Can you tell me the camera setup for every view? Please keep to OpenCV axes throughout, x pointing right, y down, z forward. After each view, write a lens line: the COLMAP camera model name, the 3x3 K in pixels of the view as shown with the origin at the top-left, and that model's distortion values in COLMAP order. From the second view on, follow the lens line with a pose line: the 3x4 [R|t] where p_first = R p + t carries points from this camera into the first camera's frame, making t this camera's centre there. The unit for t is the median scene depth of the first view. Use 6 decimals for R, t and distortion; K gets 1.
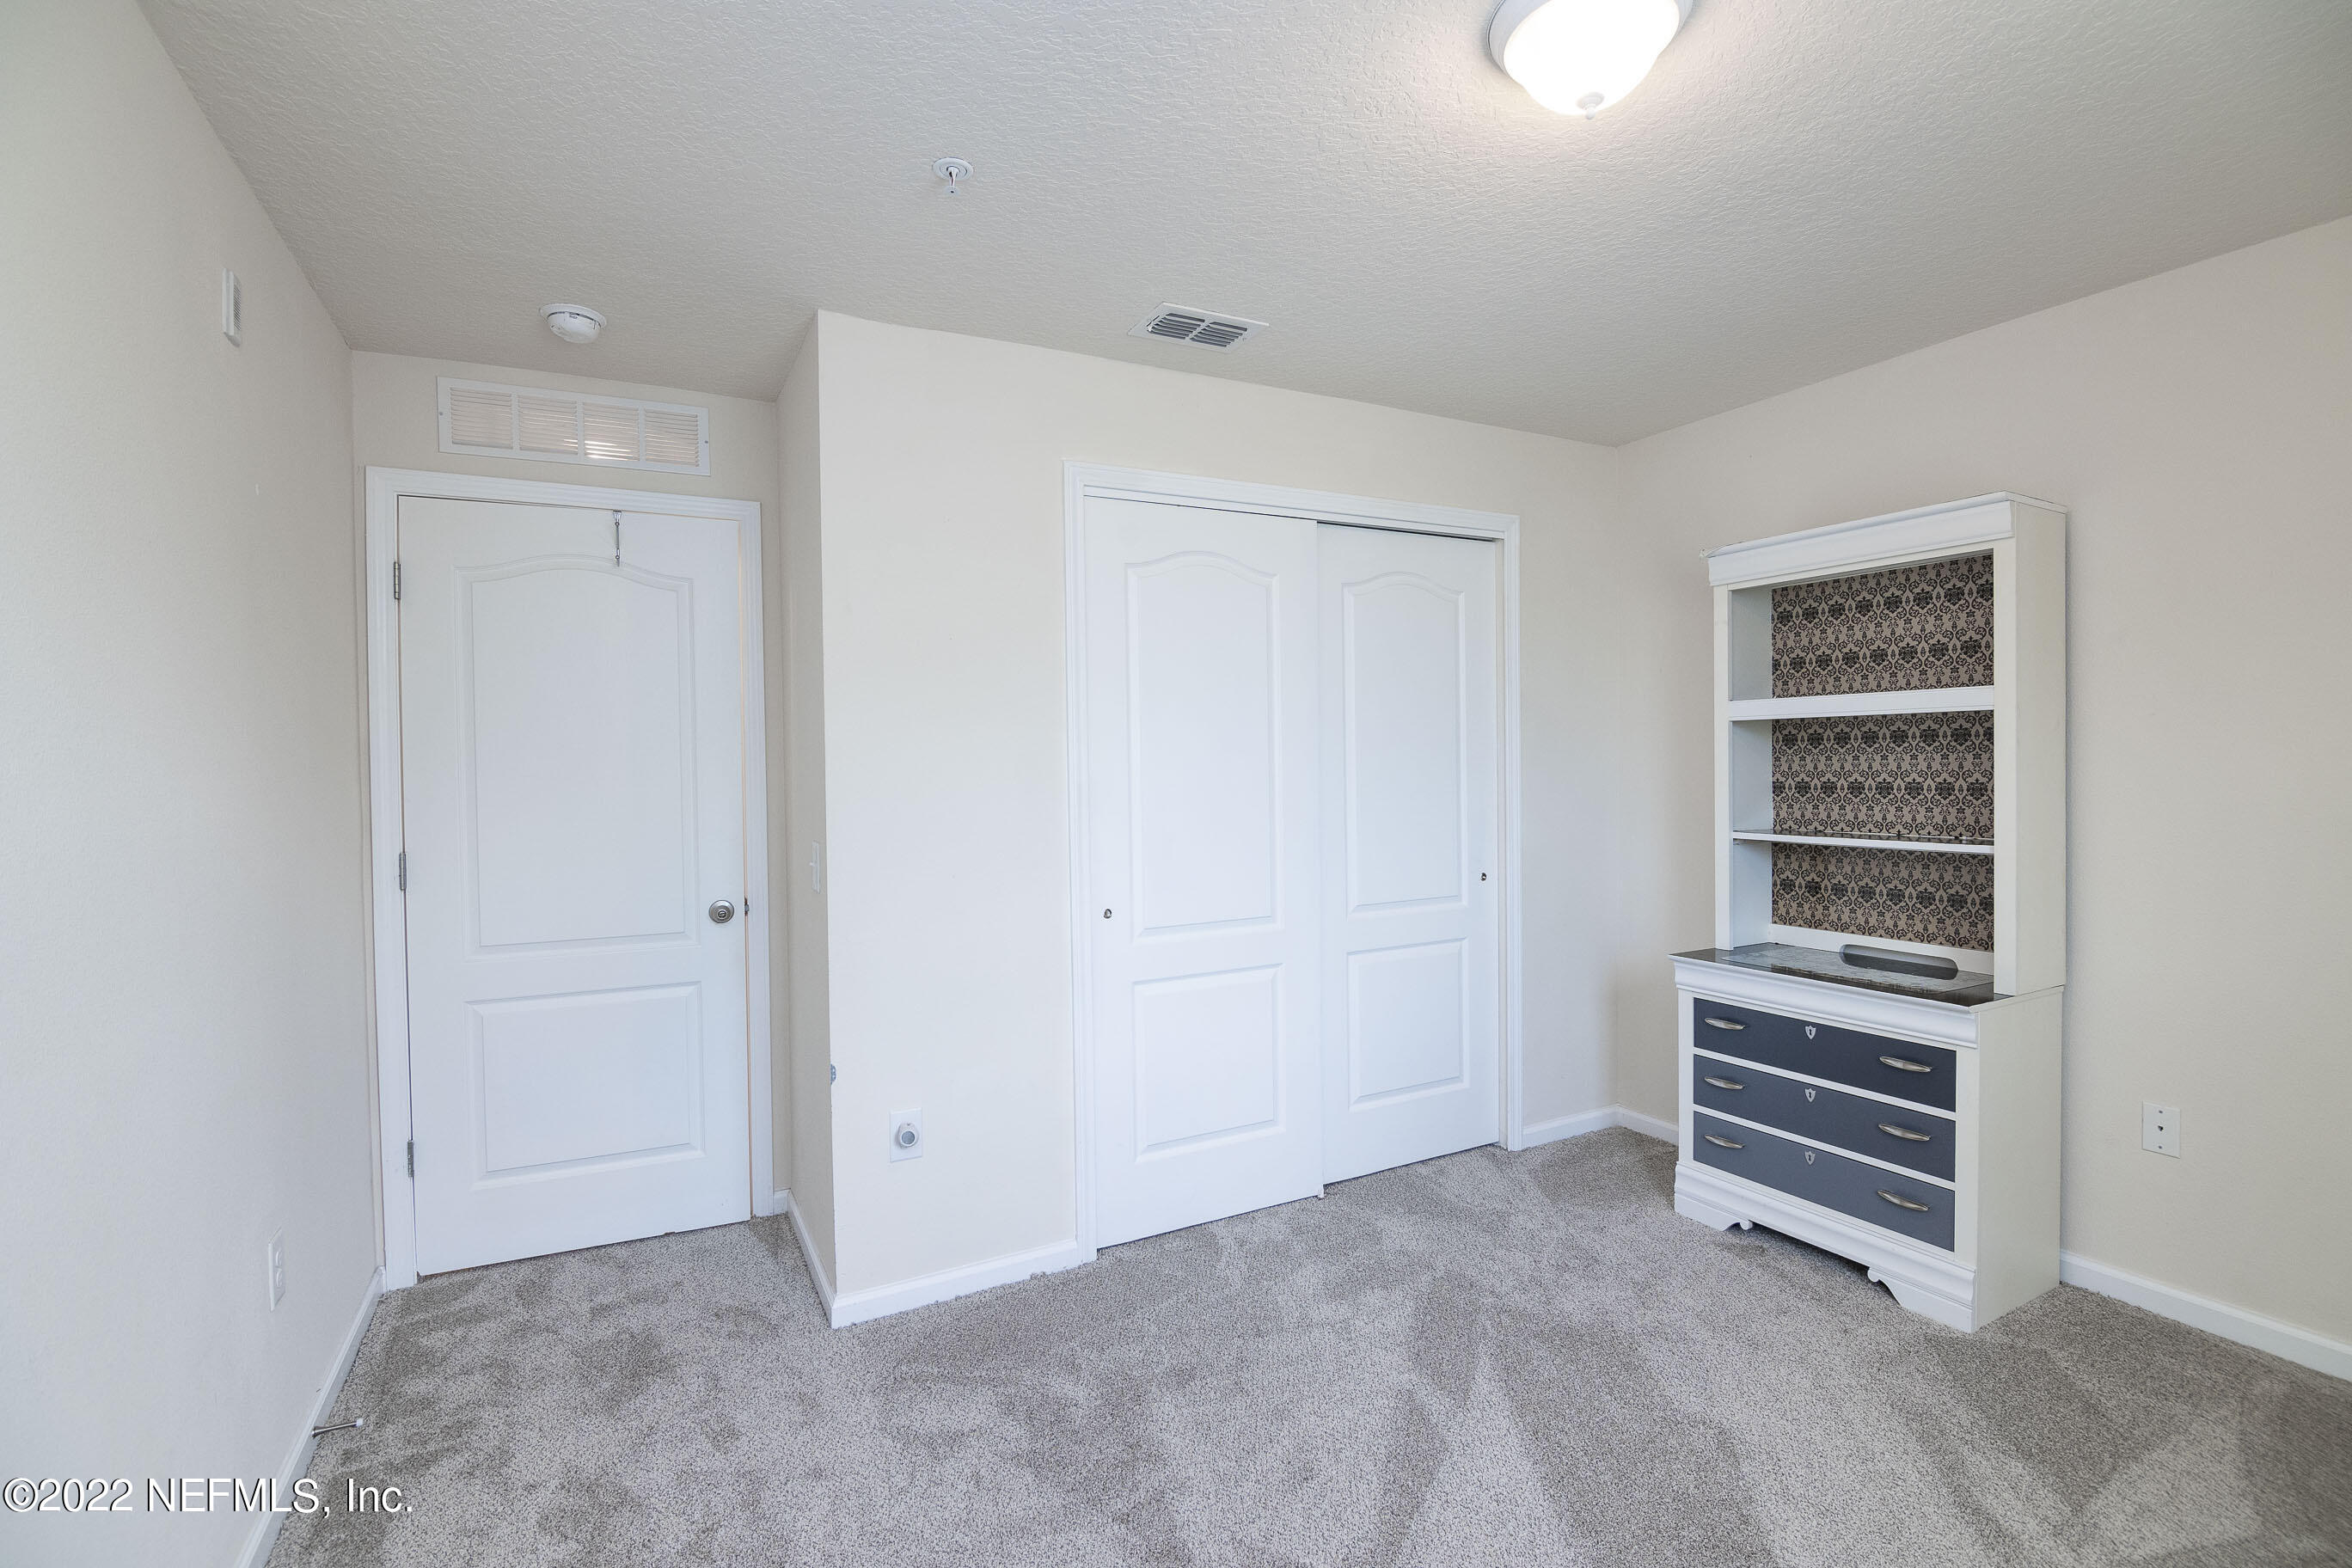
lens RADIAL K [[1033.3, 0, 1176.0], [0, 1033.3, 784.0], [0, 0, 1]] dist [-0.024437, -0.000155]
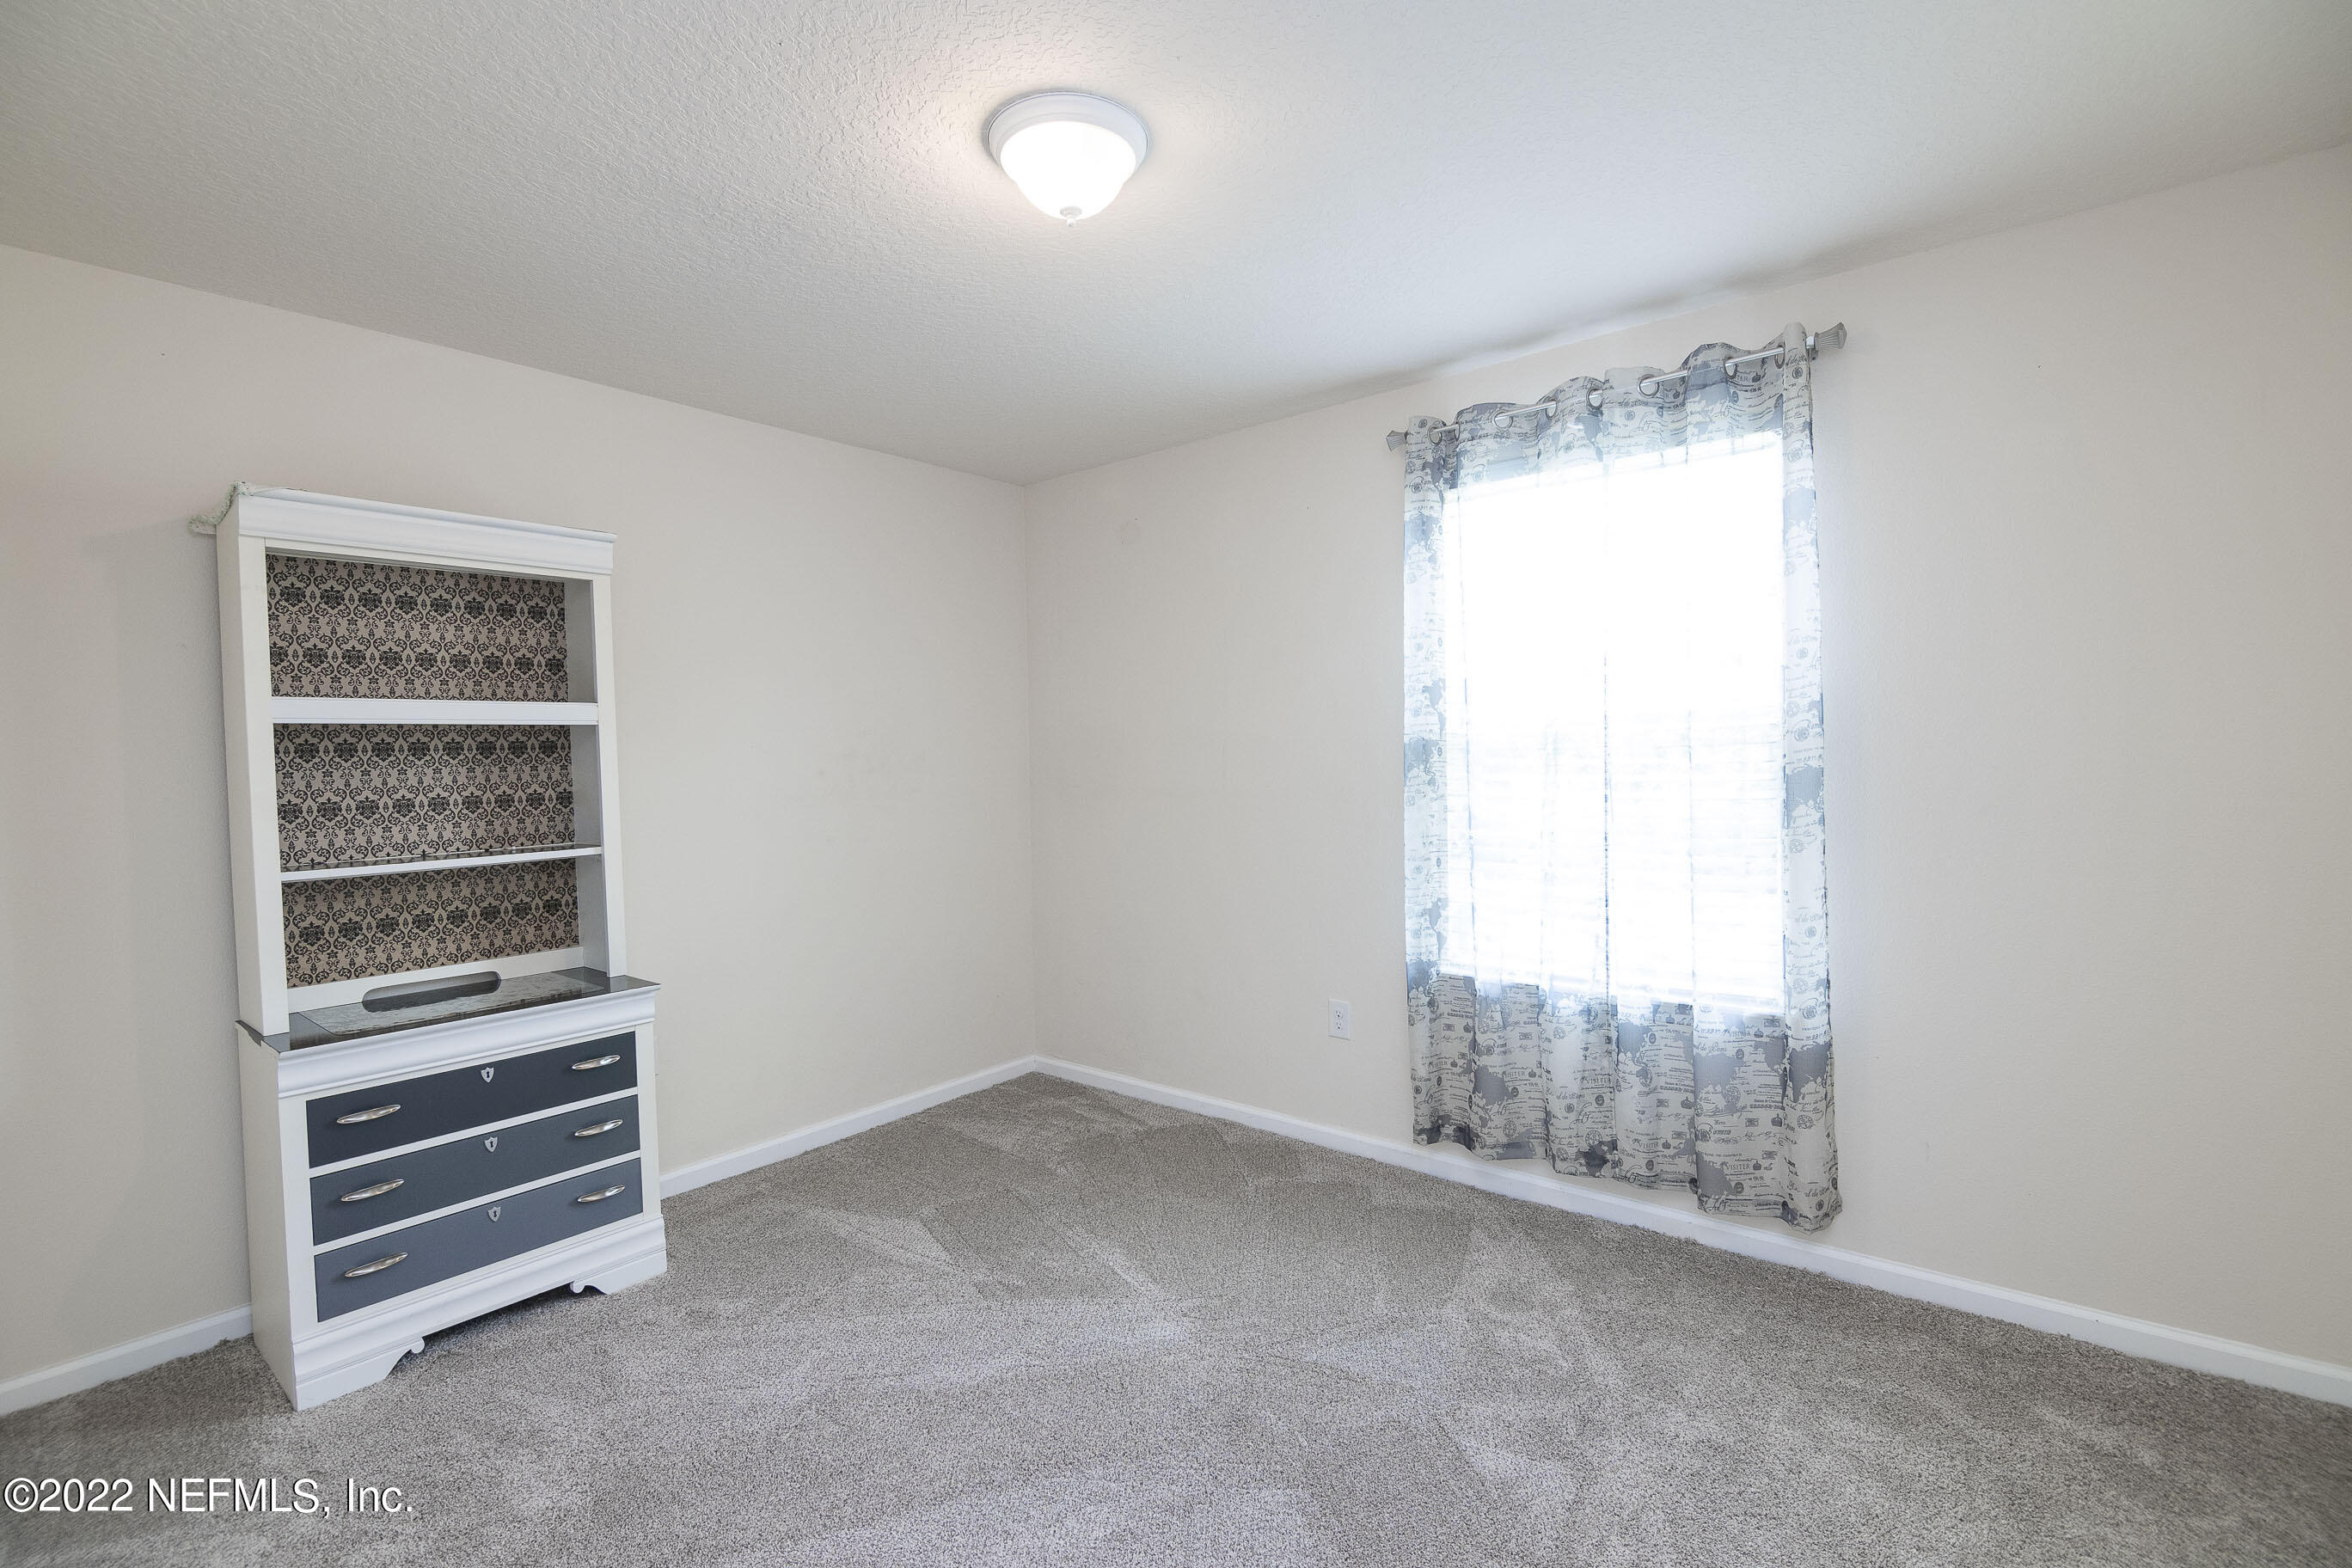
lens RADIAL K [[1033.3, 0, 1176.0], [0, 1033.3, 784.0], [0, 0, 1]] dist [-0.024437, -0.000155]
pose [[-0.371252, -0.006100, 0.928512, -0.413414], [0.046283, 0.998614, 0.025066, -0.006300], [-0.927378, 0.052280, -0.370455, 0.723724]]
